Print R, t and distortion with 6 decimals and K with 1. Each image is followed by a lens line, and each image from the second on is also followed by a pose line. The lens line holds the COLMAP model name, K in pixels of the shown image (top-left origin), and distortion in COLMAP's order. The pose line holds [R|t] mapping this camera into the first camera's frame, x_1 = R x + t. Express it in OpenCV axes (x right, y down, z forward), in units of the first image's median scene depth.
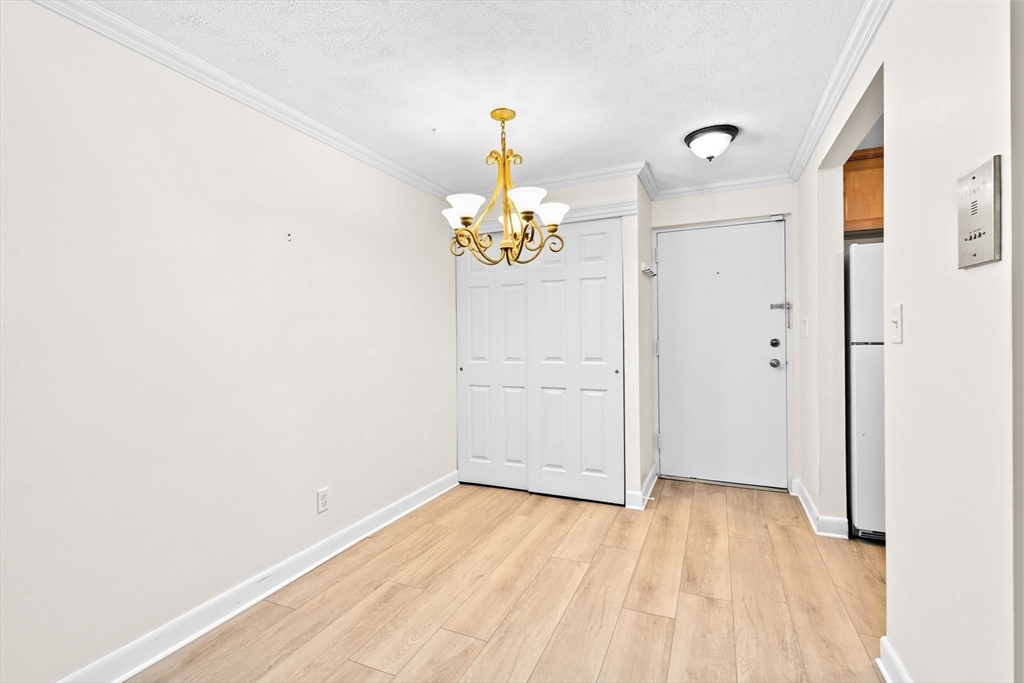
lens RADIAL K [[460.8, 0, 509.3], [0, 460.8, 337.7], [0, 0, 1]] dist [0.010947, -0.004266]
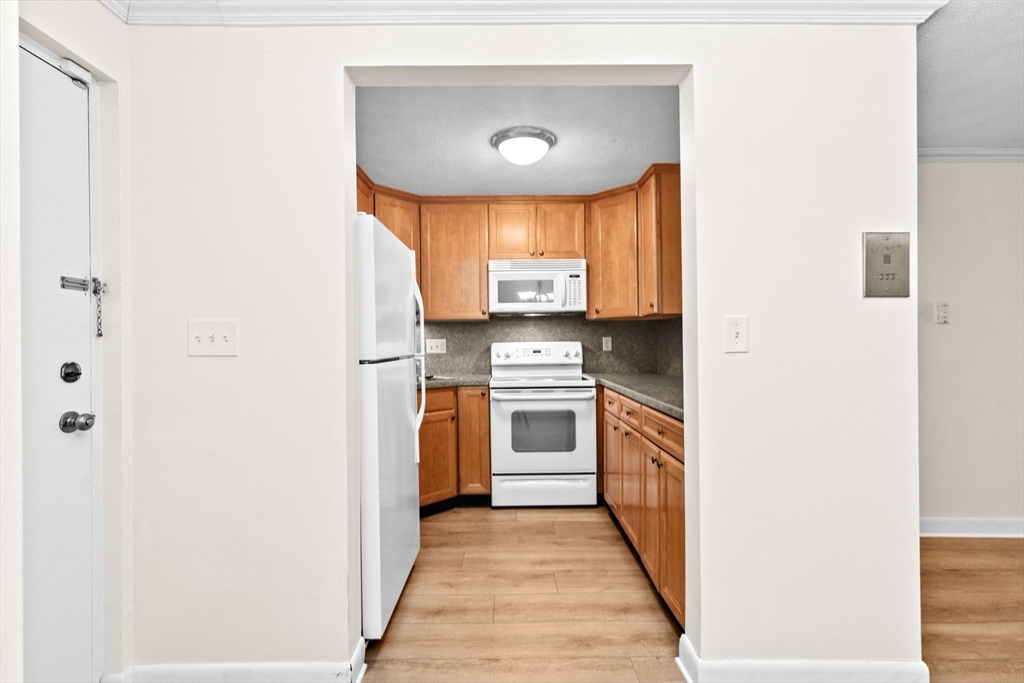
lens RADIAL K [[460.8, 0, 510.4], [0, 460.8, 340.3], [0, 0, 1]] dist [0.010947, -0.004266]
pose [[-0.409123, 0.019239, 0.912276, 0.045144], [0.017495, 0.999759, -0.013237, -0.005131], [-0.912311, 0.010545, -0.409361, 0.908405]]
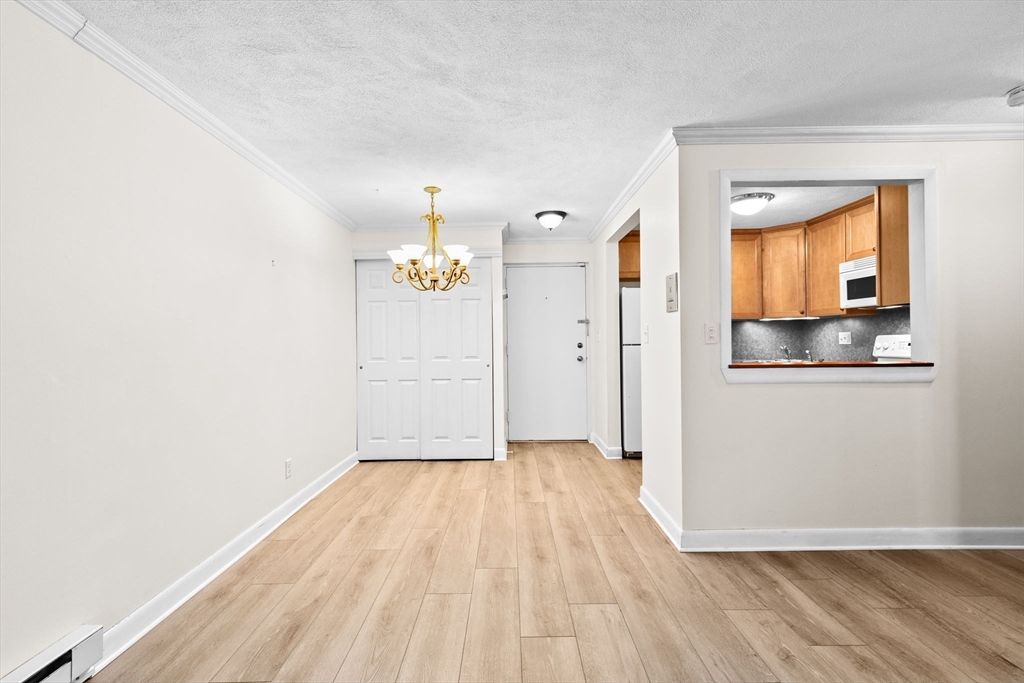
lens RADIAL K [[460.8, 0, 507.1], [0, 460.8, 339.1], [0, 0, 1]] dist [0.010947, -0.004266]
pose [[0.913681, 0.003099, 0.406421, -0.298490], [0.002057, 0.999923, -0.012247, 0.009615], [-0.406427, 0.012025, 0.913604, -0.332094]]
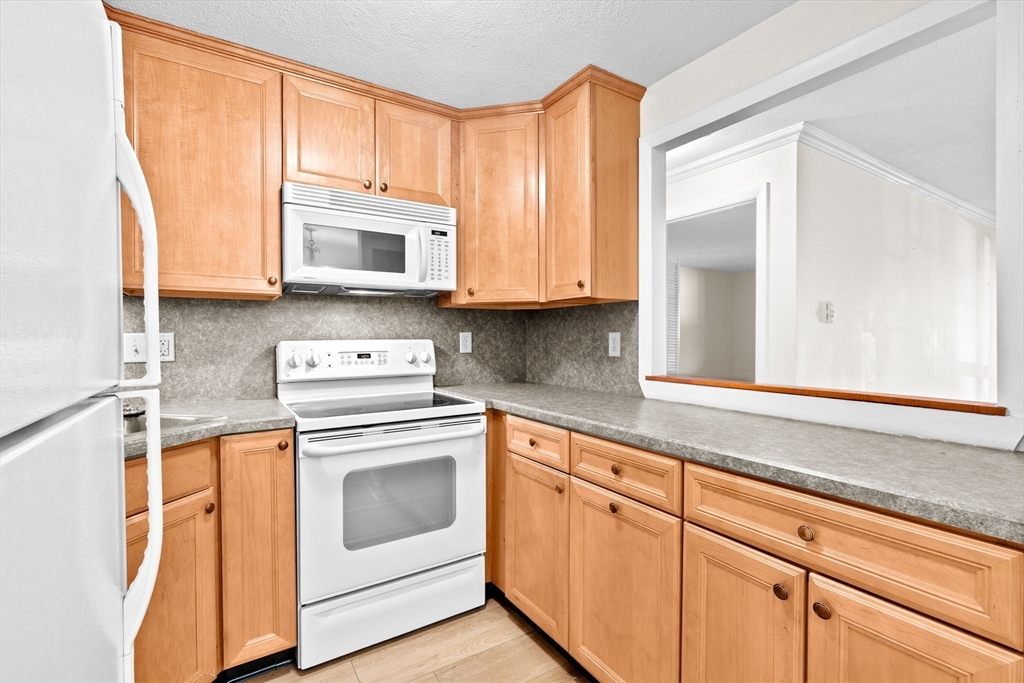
lens RADIAL K [[460.8, 0, 508.3], [0, 460.8, 339.1], [0, 0, 1]] dist [0.010947, -0.004266]
pose [[-0.826221, 0.009123, 0.563273, 0.537724], [0.012603, 0.999918, 0.002291, -0.014775], [-0.563206, 0.008992, -0.826268, 0.817213]]
